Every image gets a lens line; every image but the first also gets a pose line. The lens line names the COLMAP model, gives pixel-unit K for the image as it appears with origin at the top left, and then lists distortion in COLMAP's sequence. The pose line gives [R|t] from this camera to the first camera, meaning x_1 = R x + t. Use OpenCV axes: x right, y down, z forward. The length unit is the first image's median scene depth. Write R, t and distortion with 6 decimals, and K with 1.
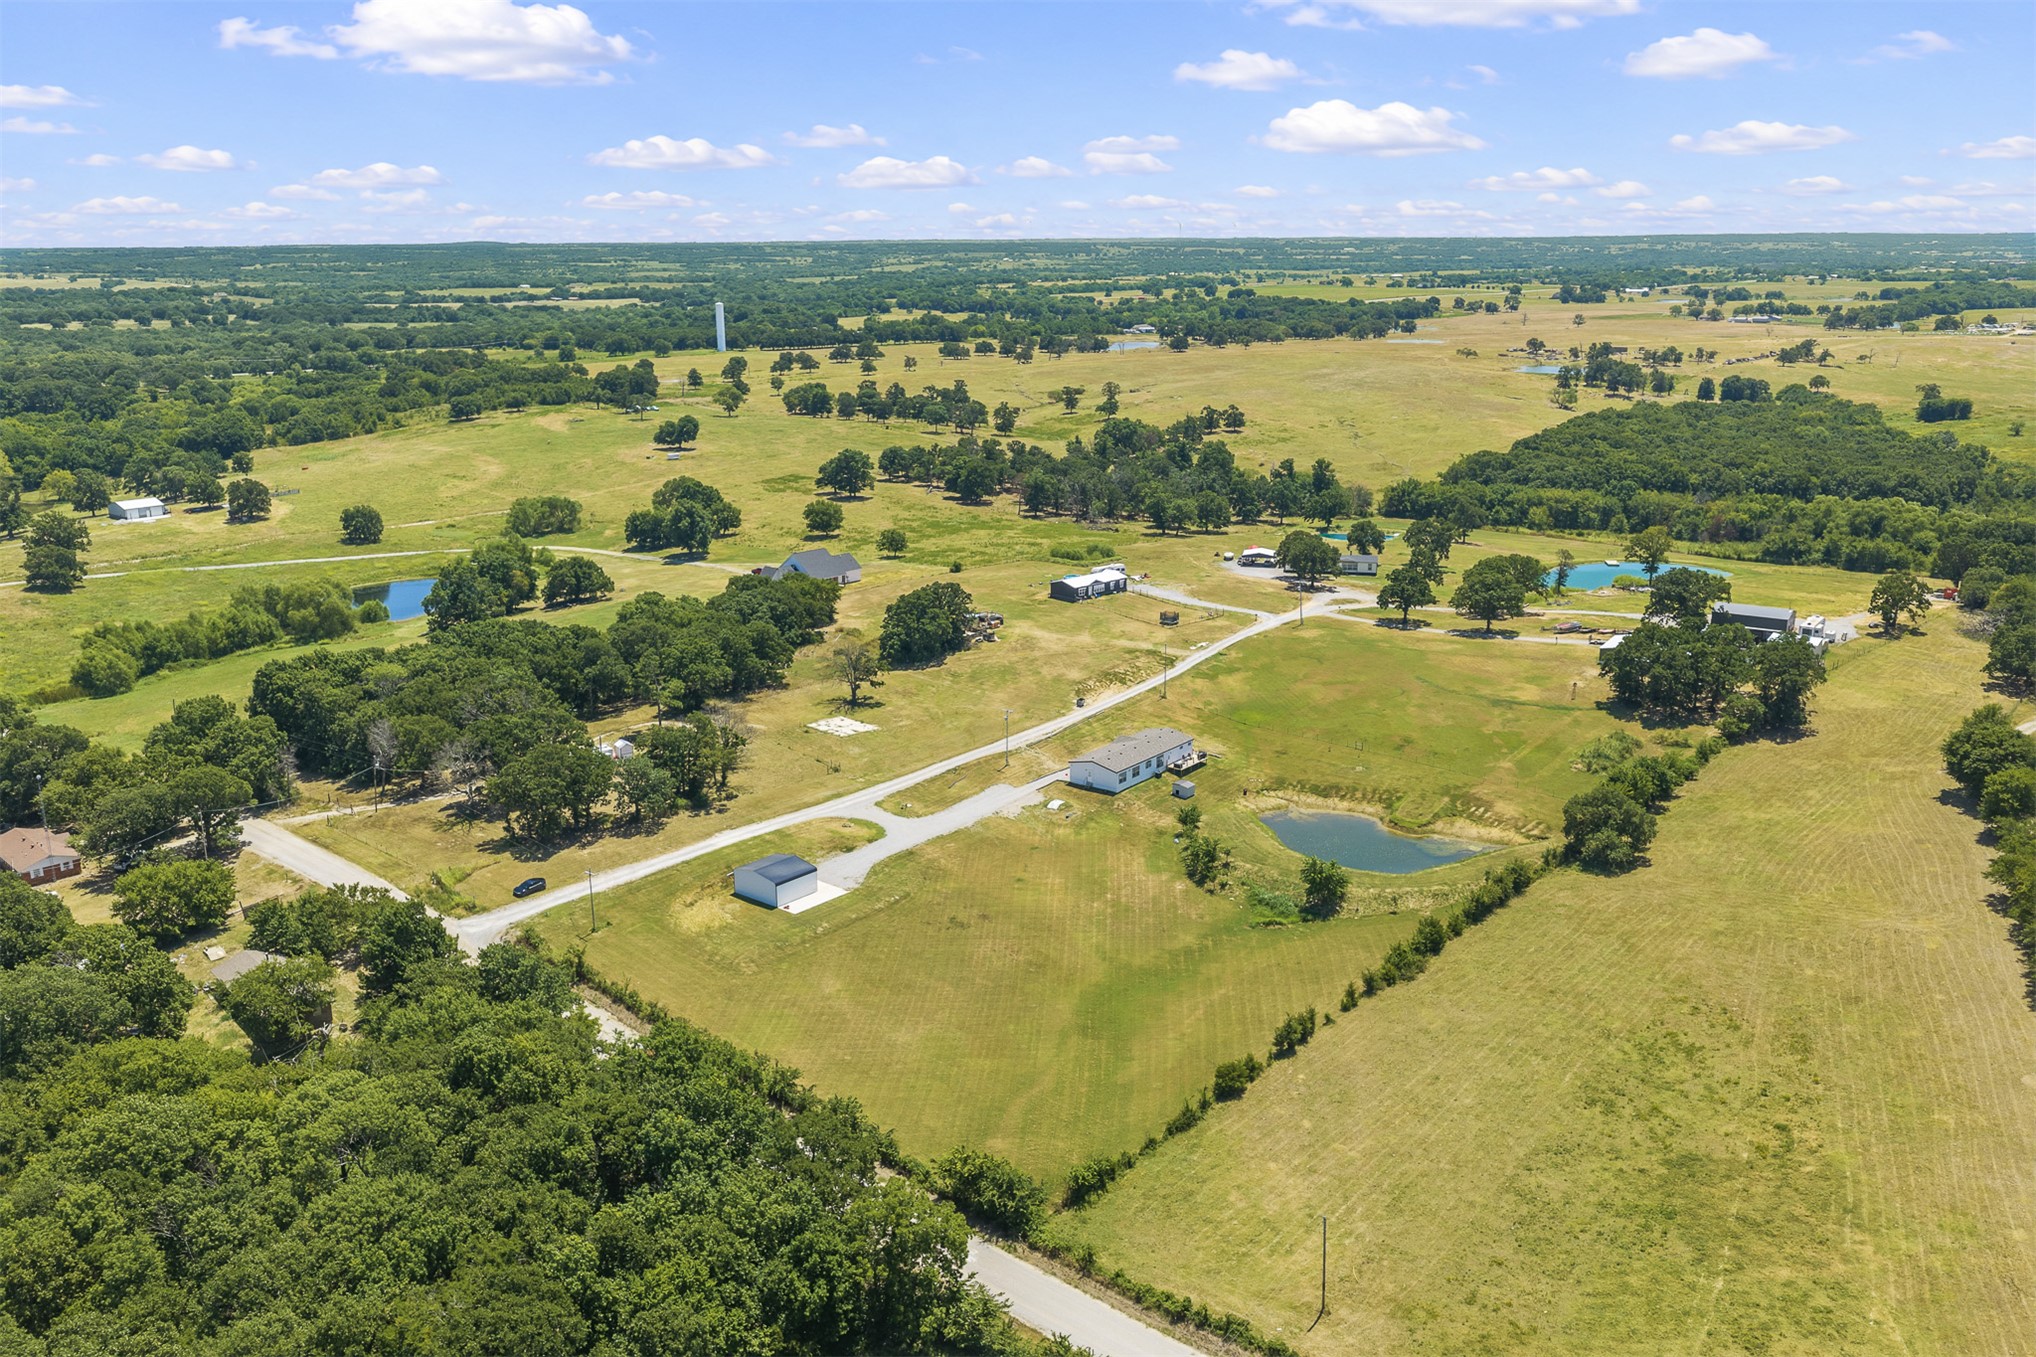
lens RADIAL K [[1687.3, 0, 1026.3], [0, 1687.3, 671.9], [0, 0, 1]] dist [0.011765, -0.019917]
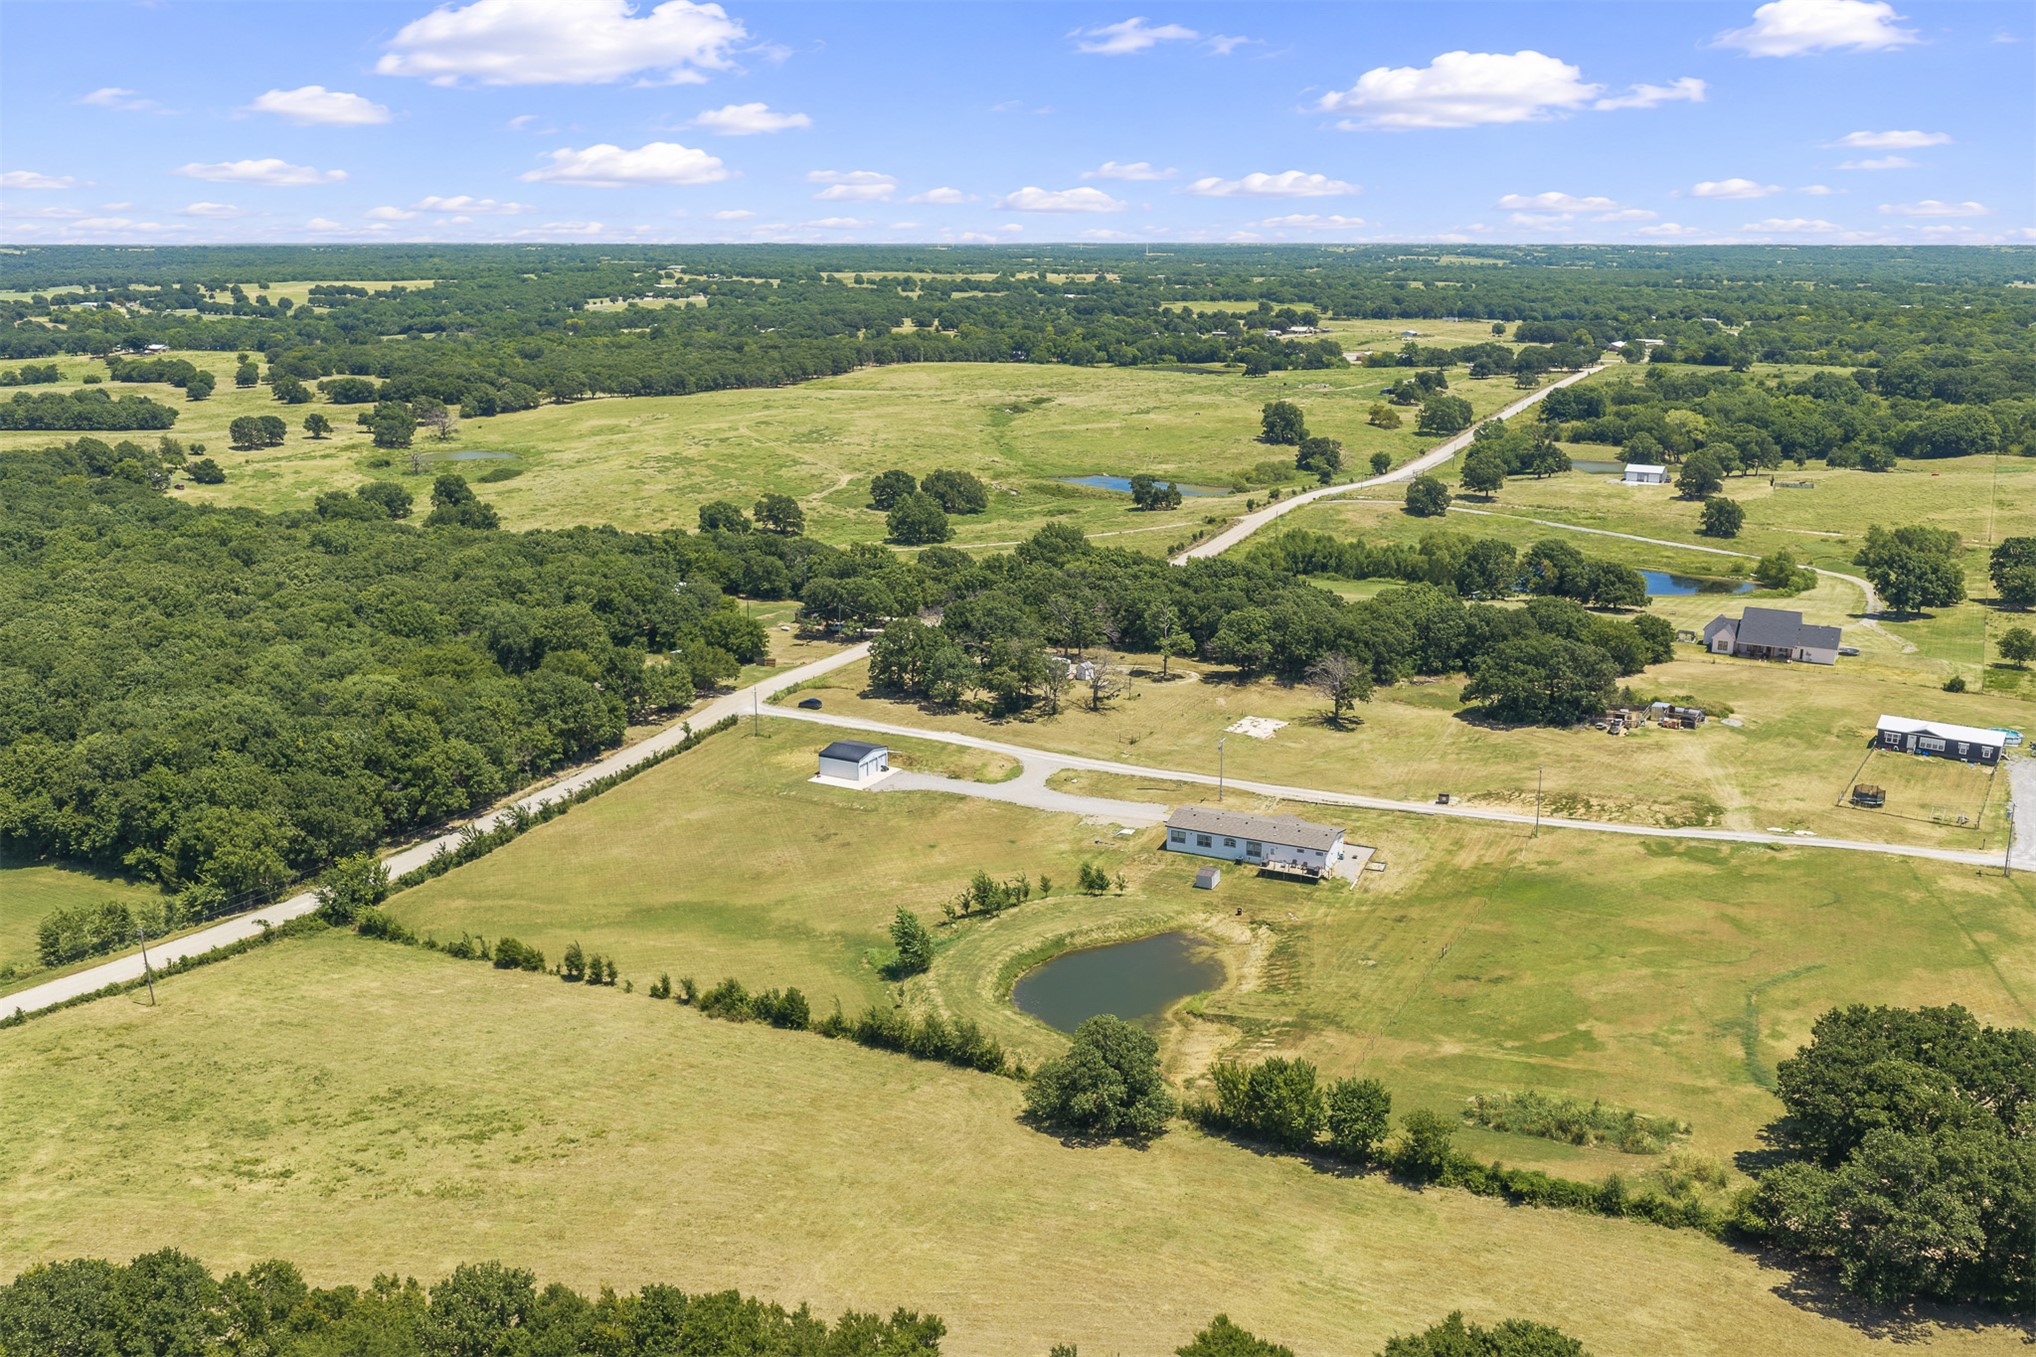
lens RADIAL K [[1687.3, 0, 1026.3], [0, 1687.3, 671.9], [0, 0, 1]] dist [0.011765, -0.019917]
pose [[0.224067, 0.251835, -0.941474, 0.803323], [-0.251129, 0.948333, 0.193902, -0.159677], [0.941662, 0.192984, 0.275734, 0.650162]]
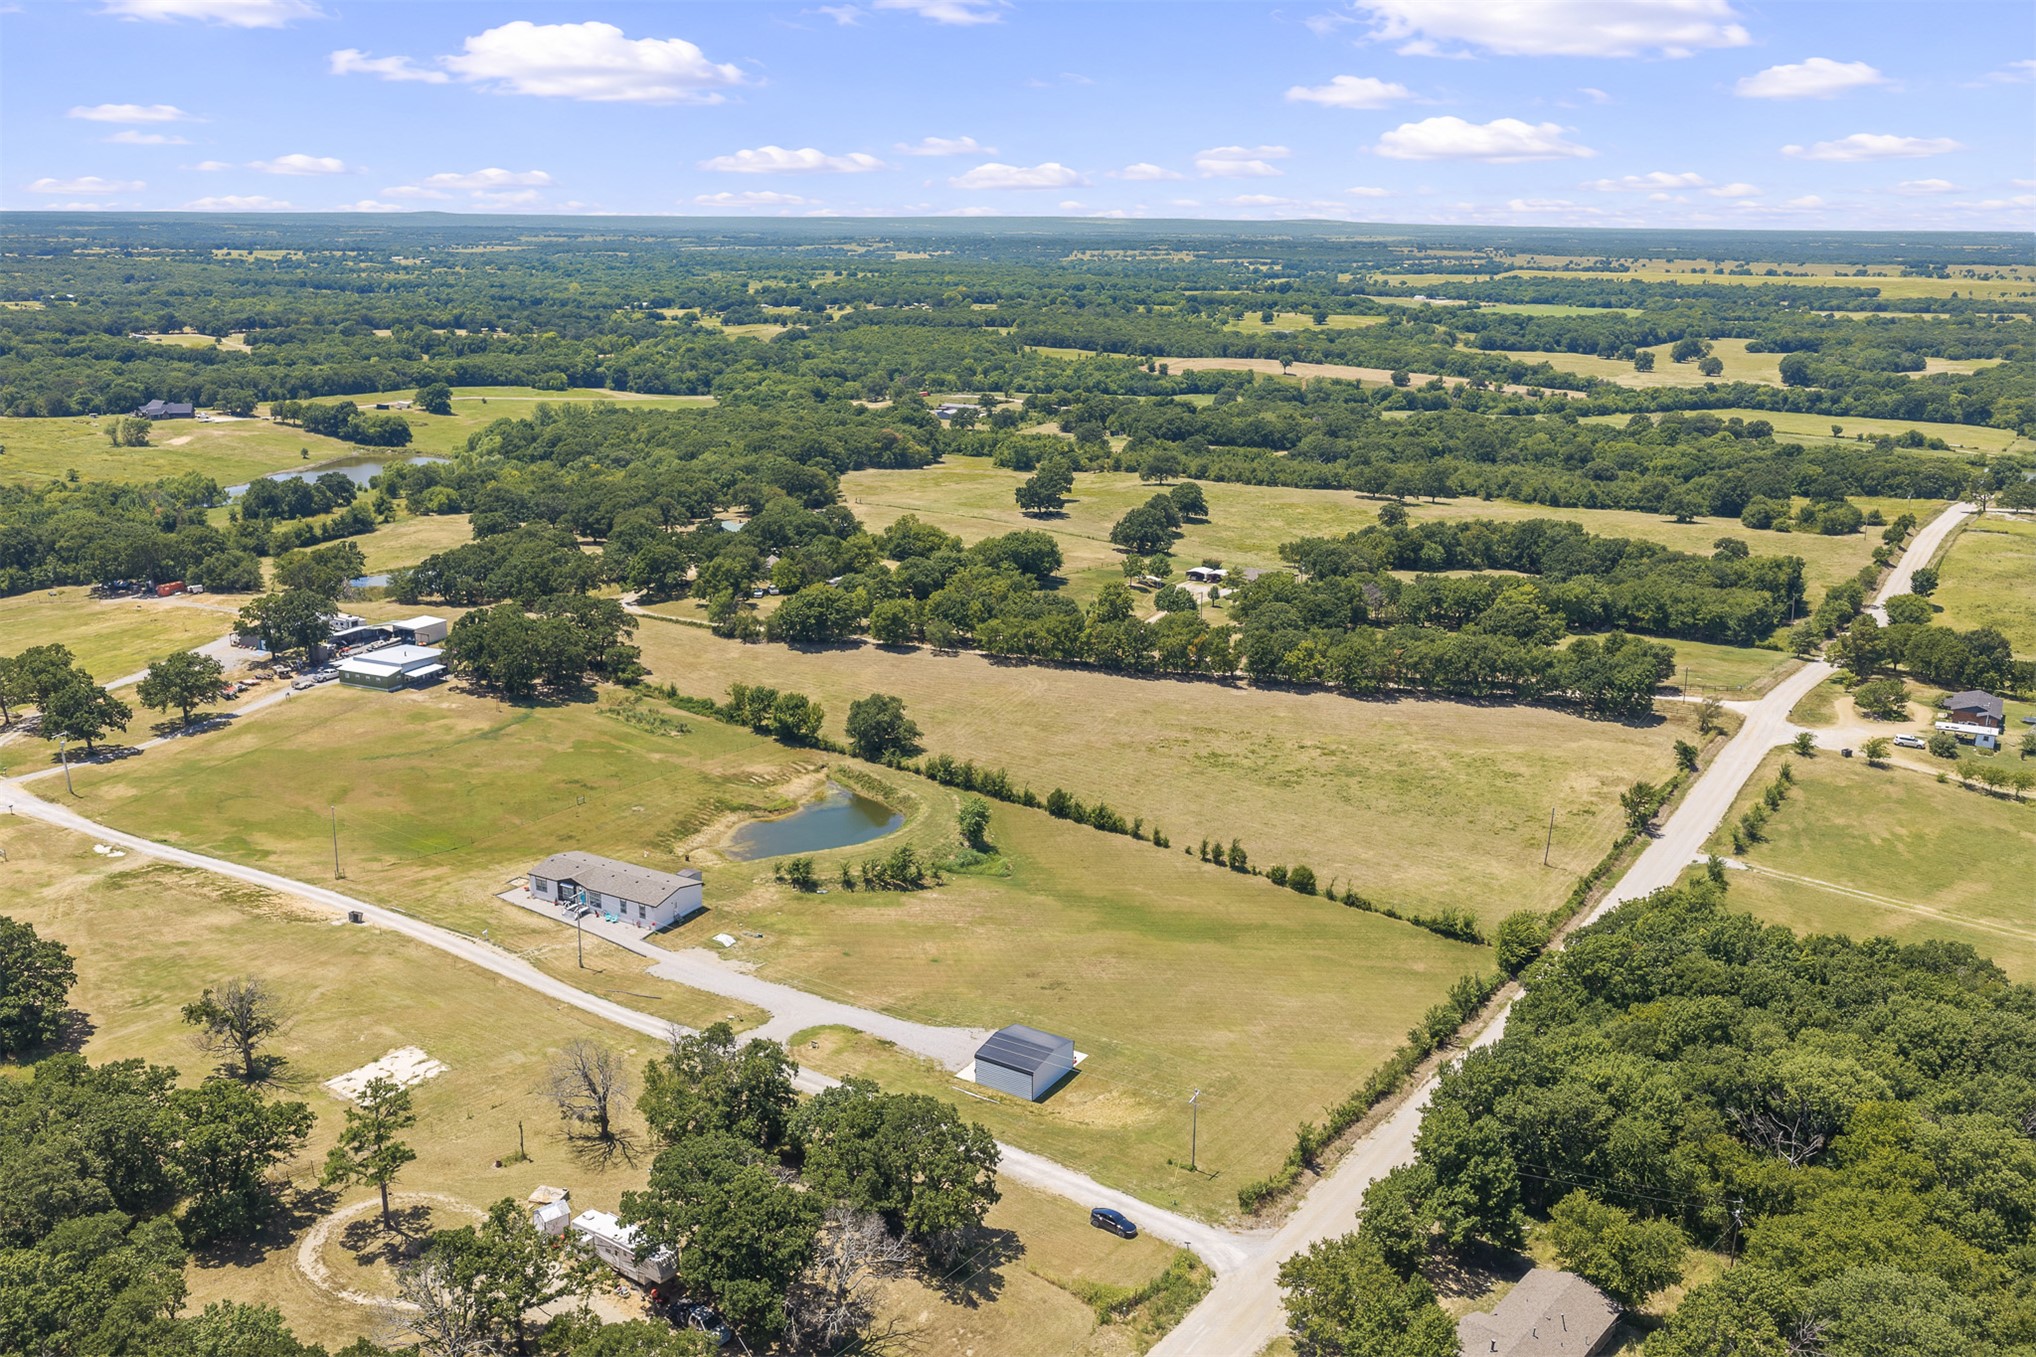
lens RADIAL K [[1687.3, 0, 1026.3], [0, 1687.3, 671.9], [0, 0, 1]] dist [0.011765, -0.019917]
pose [[-0.146126, -0.252677, 0.956453, -0.728816], [0.241470, 0.928476, 0.282177, -0.230710], [-0.959343, 0.272188, -0.074661, 0.842643]]
